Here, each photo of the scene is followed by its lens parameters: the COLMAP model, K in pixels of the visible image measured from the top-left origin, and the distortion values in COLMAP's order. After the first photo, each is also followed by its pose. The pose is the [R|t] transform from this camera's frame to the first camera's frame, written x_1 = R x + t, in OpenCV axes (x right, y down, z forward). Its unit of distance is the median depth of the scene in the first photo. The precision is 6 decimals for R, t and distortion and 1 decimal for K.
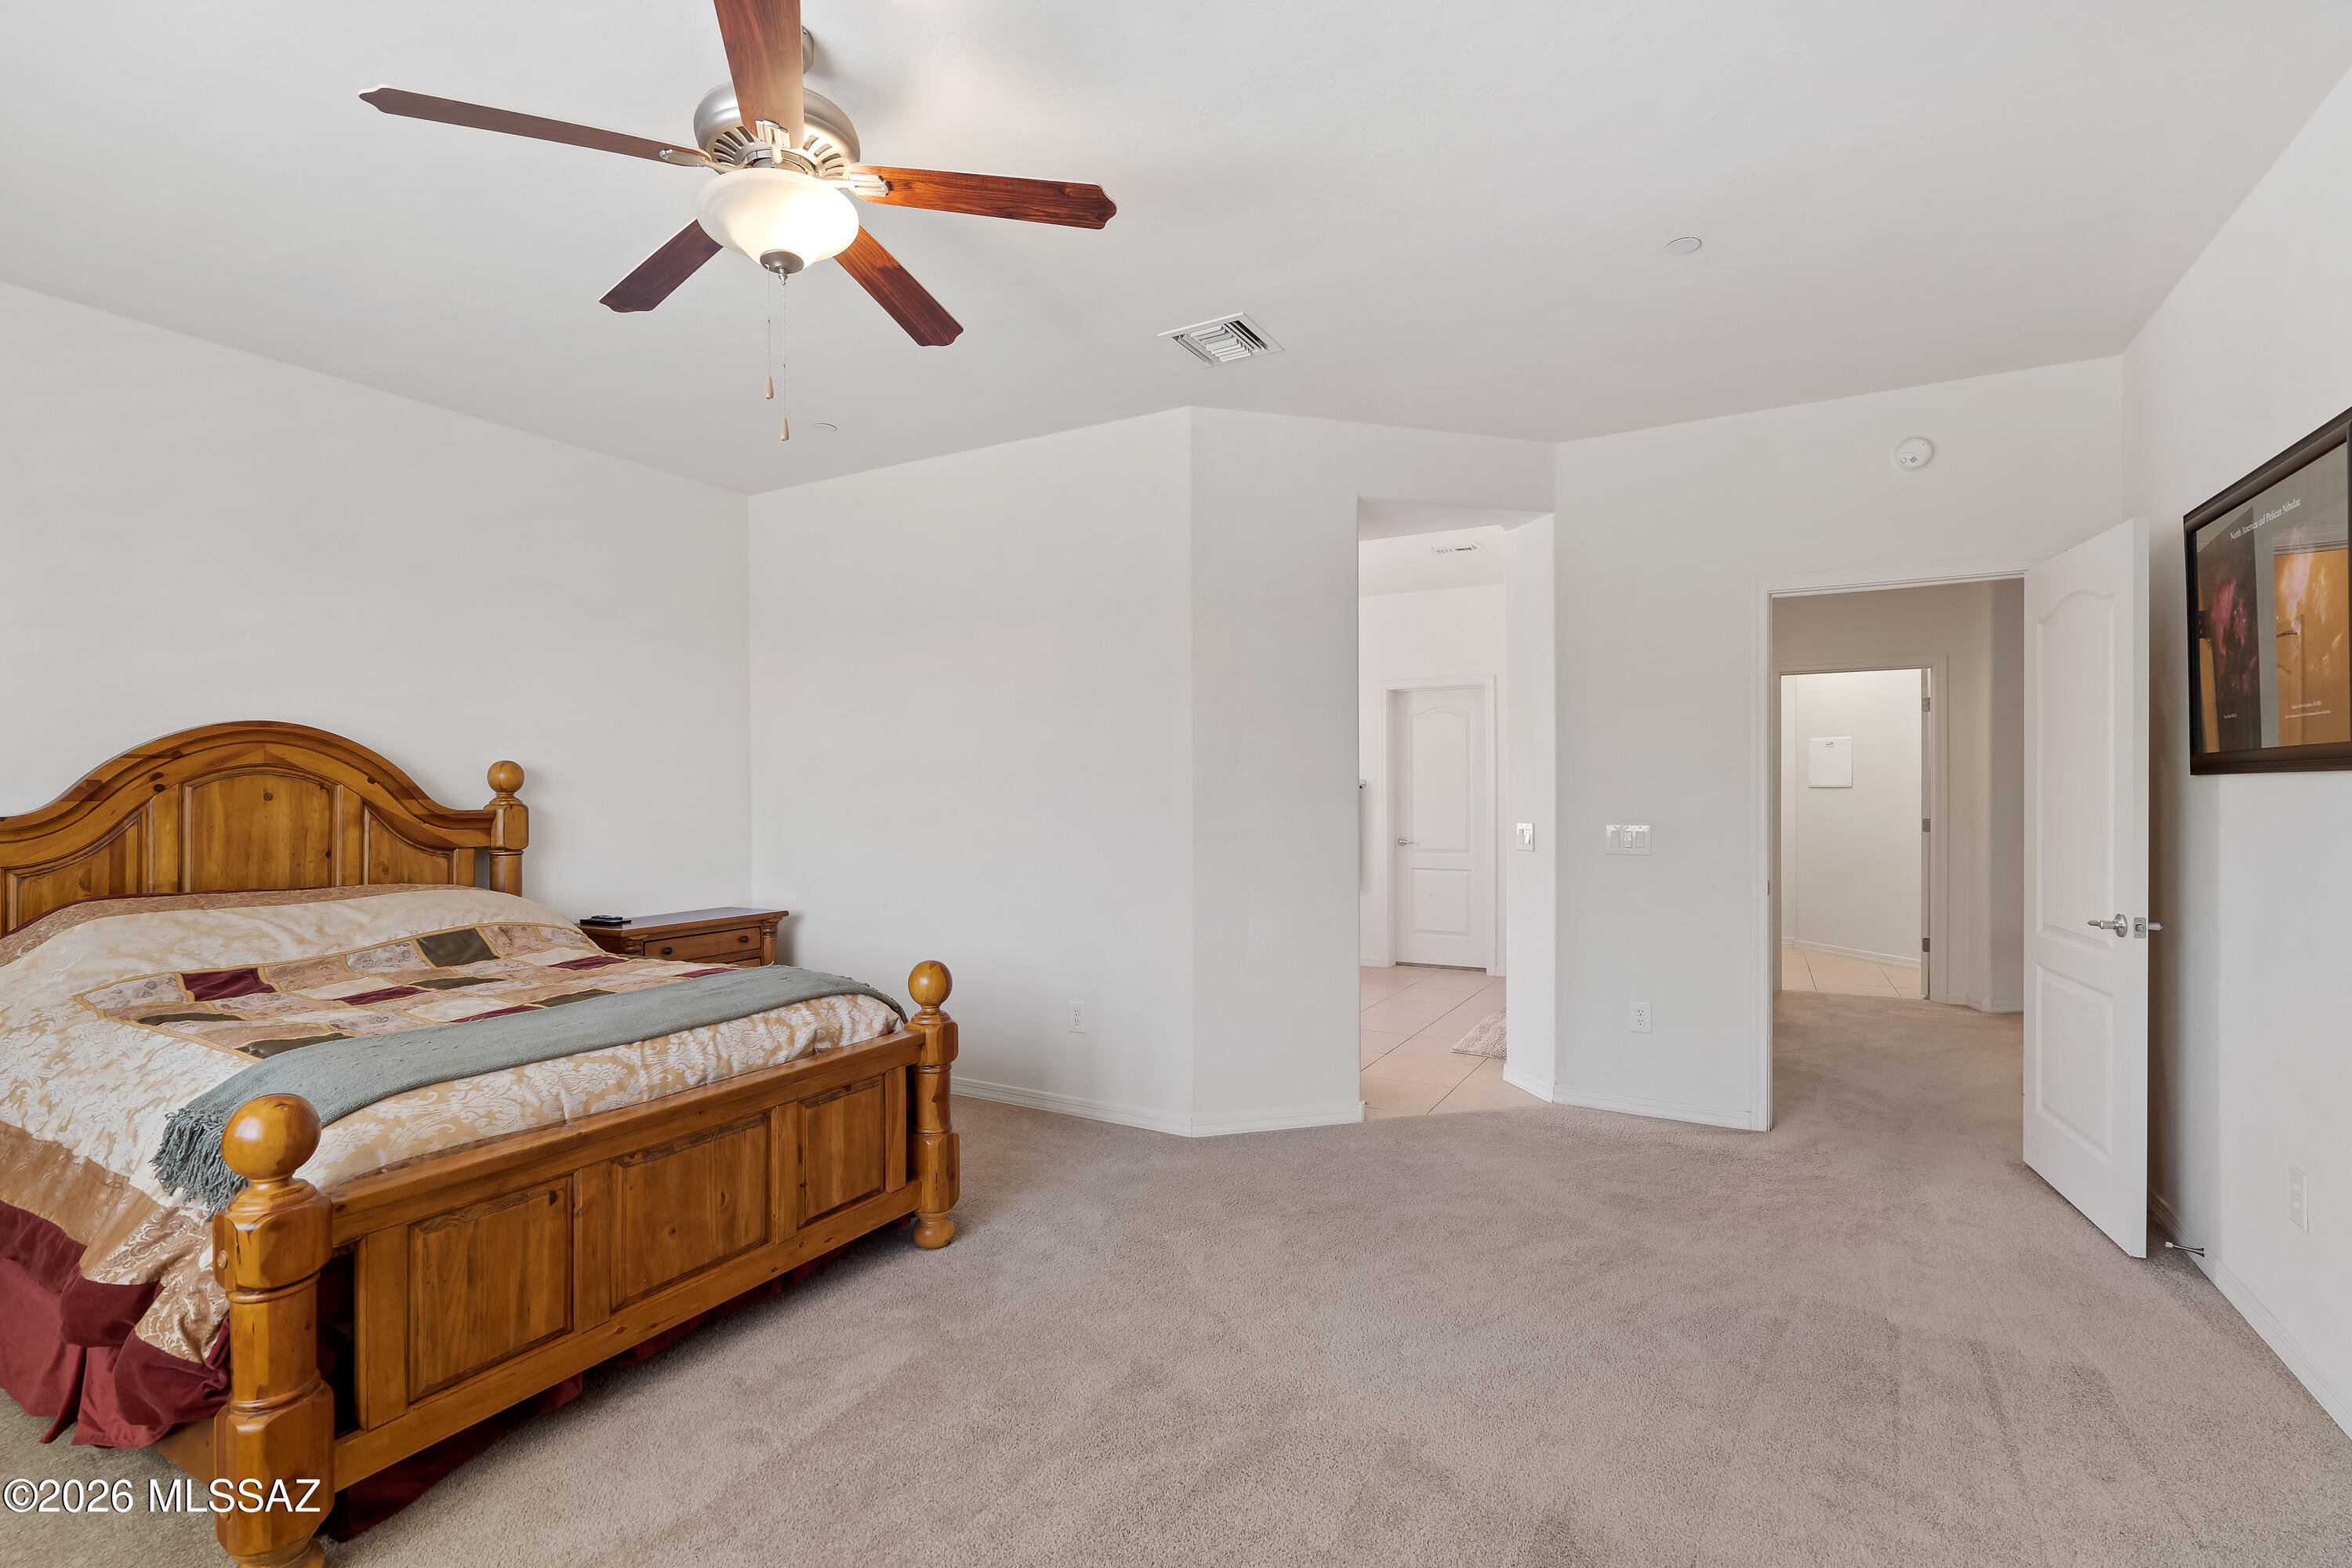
lens RADIAL K [[1088.3, 0, 1170.4], [0, 1088.3, 777.3], [0, 0, 1]] dist [-0.006151, 0.003527]
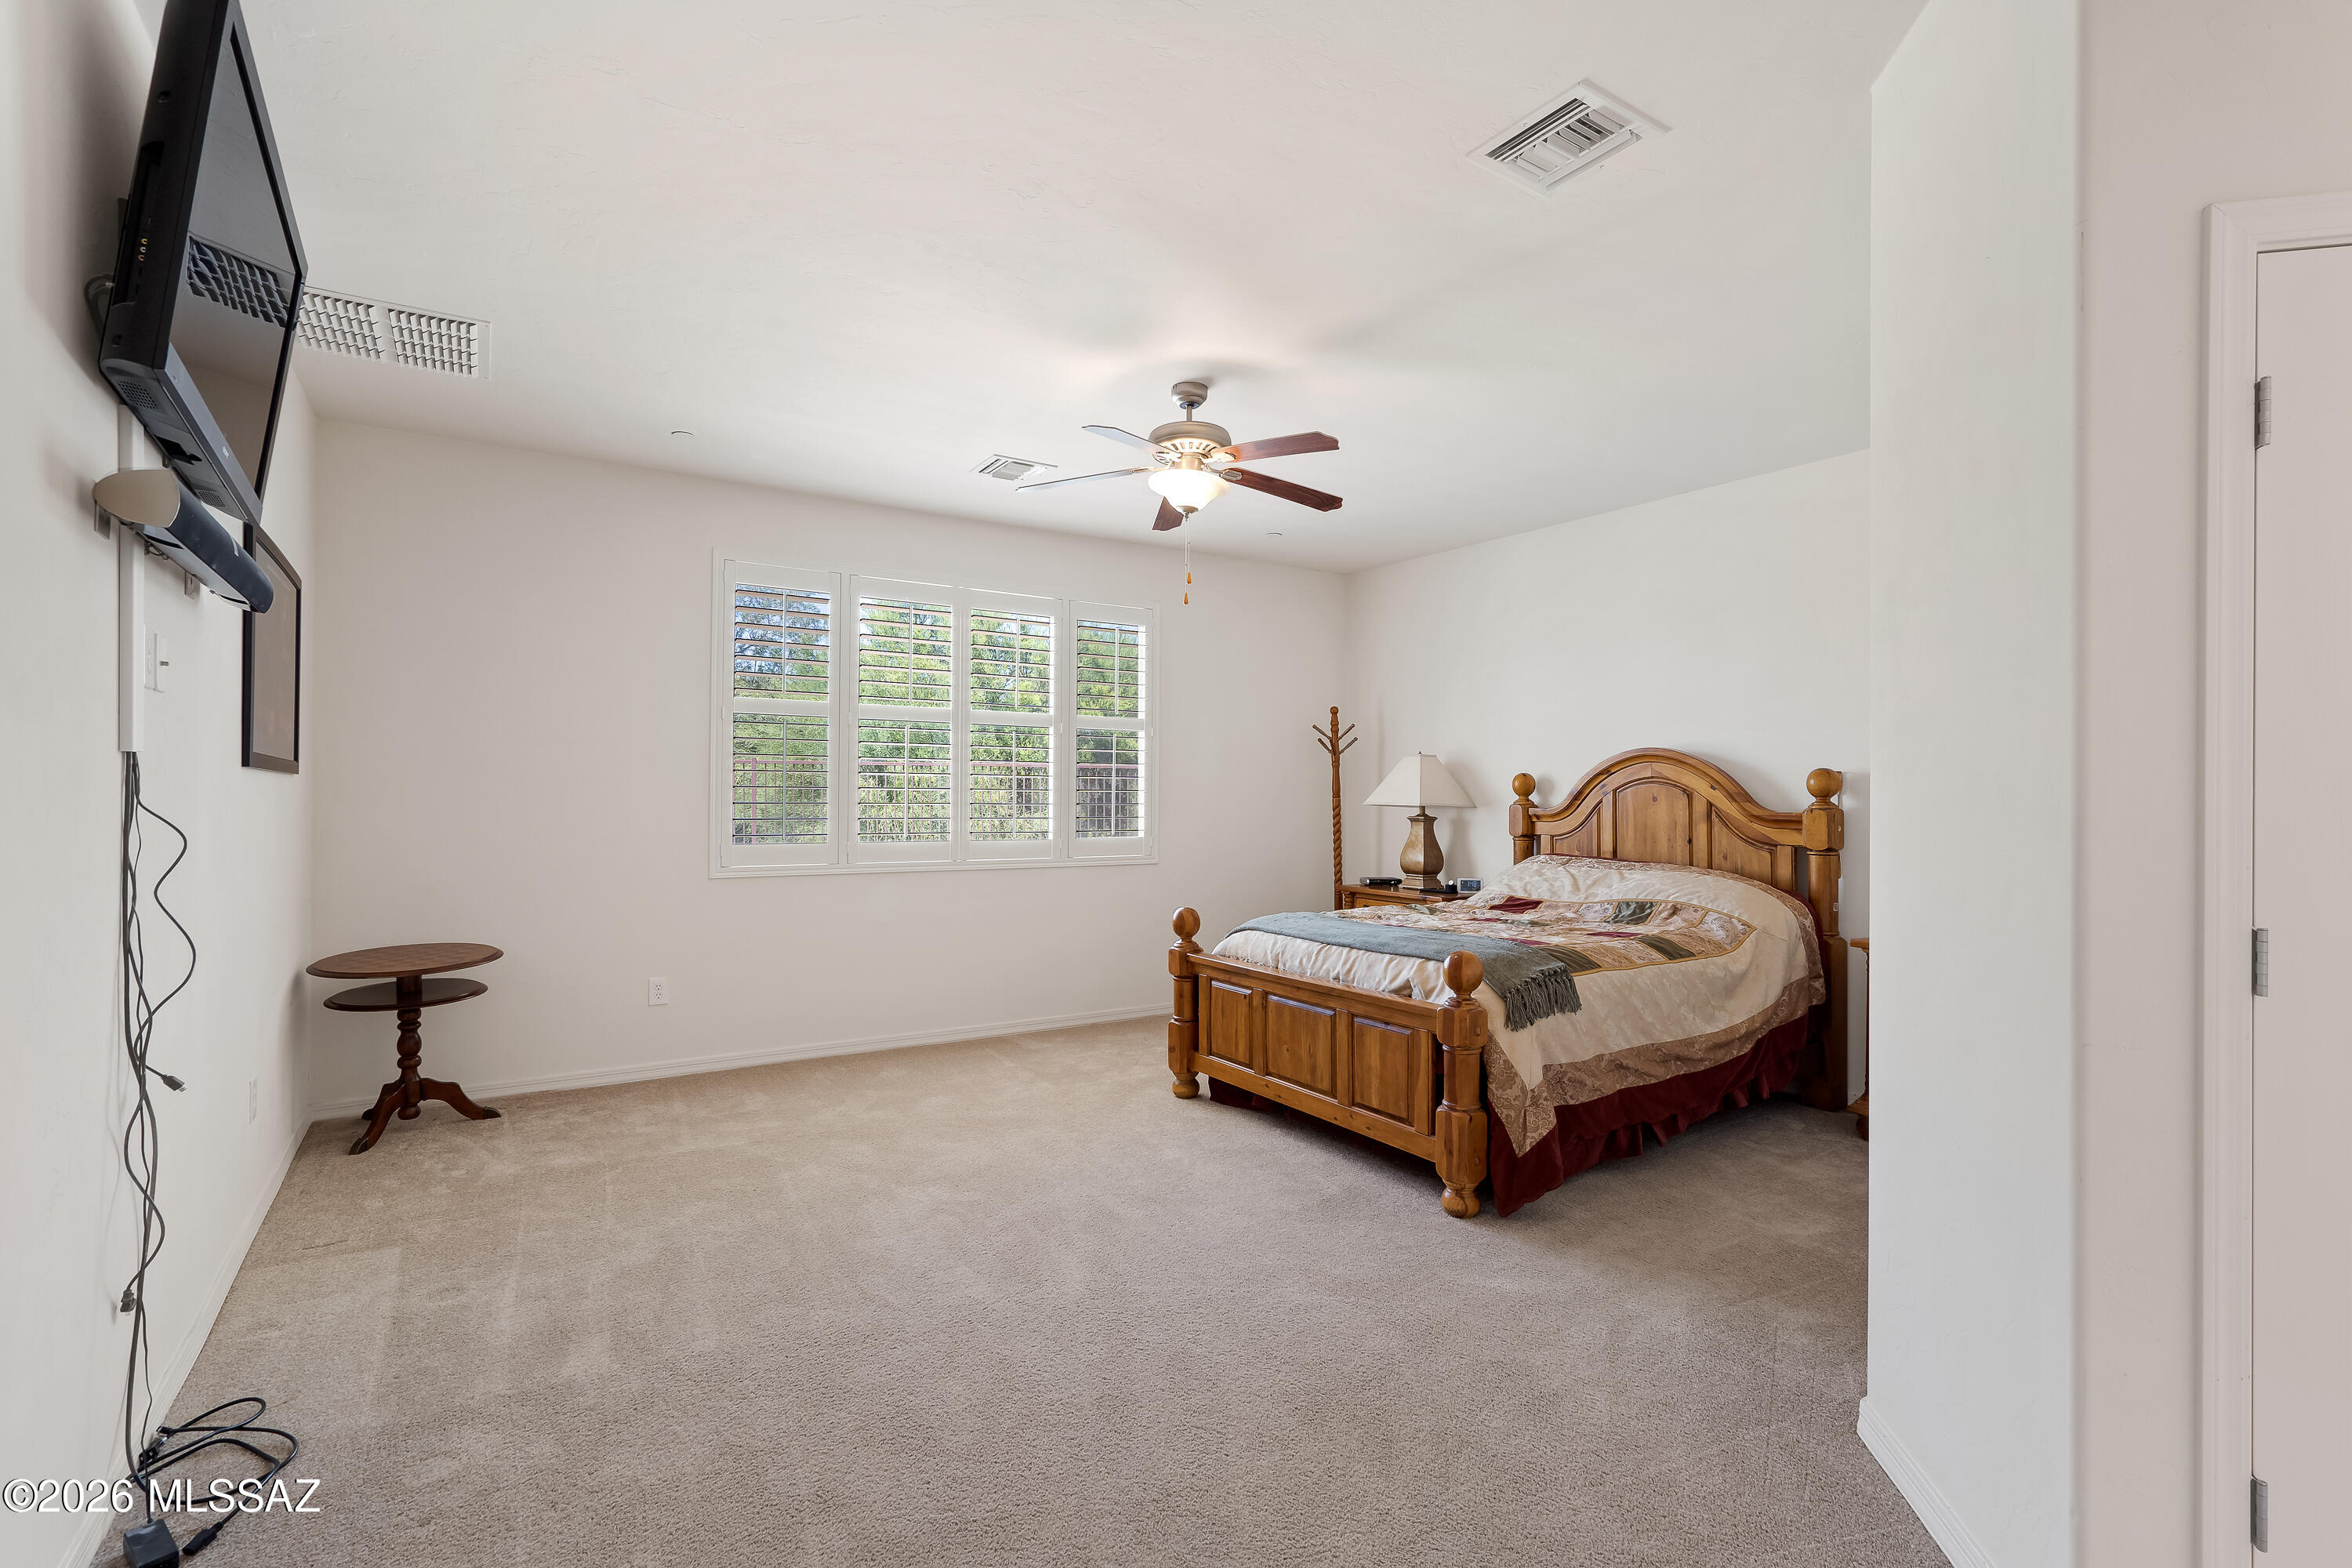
lens RADIAL K [[1088.3, 0, 1176.7], [0, 1088.3, 792.3], [0, 0, 1]] dist [-0.006151, 0.003527]
pose [[-0.469549, -0.002739, -0.882902, 0.789814], [0.007098, 0.999951, -0.006877, 0.014295], [0.882878, -0.009496, -0.469507, 1.141875]]
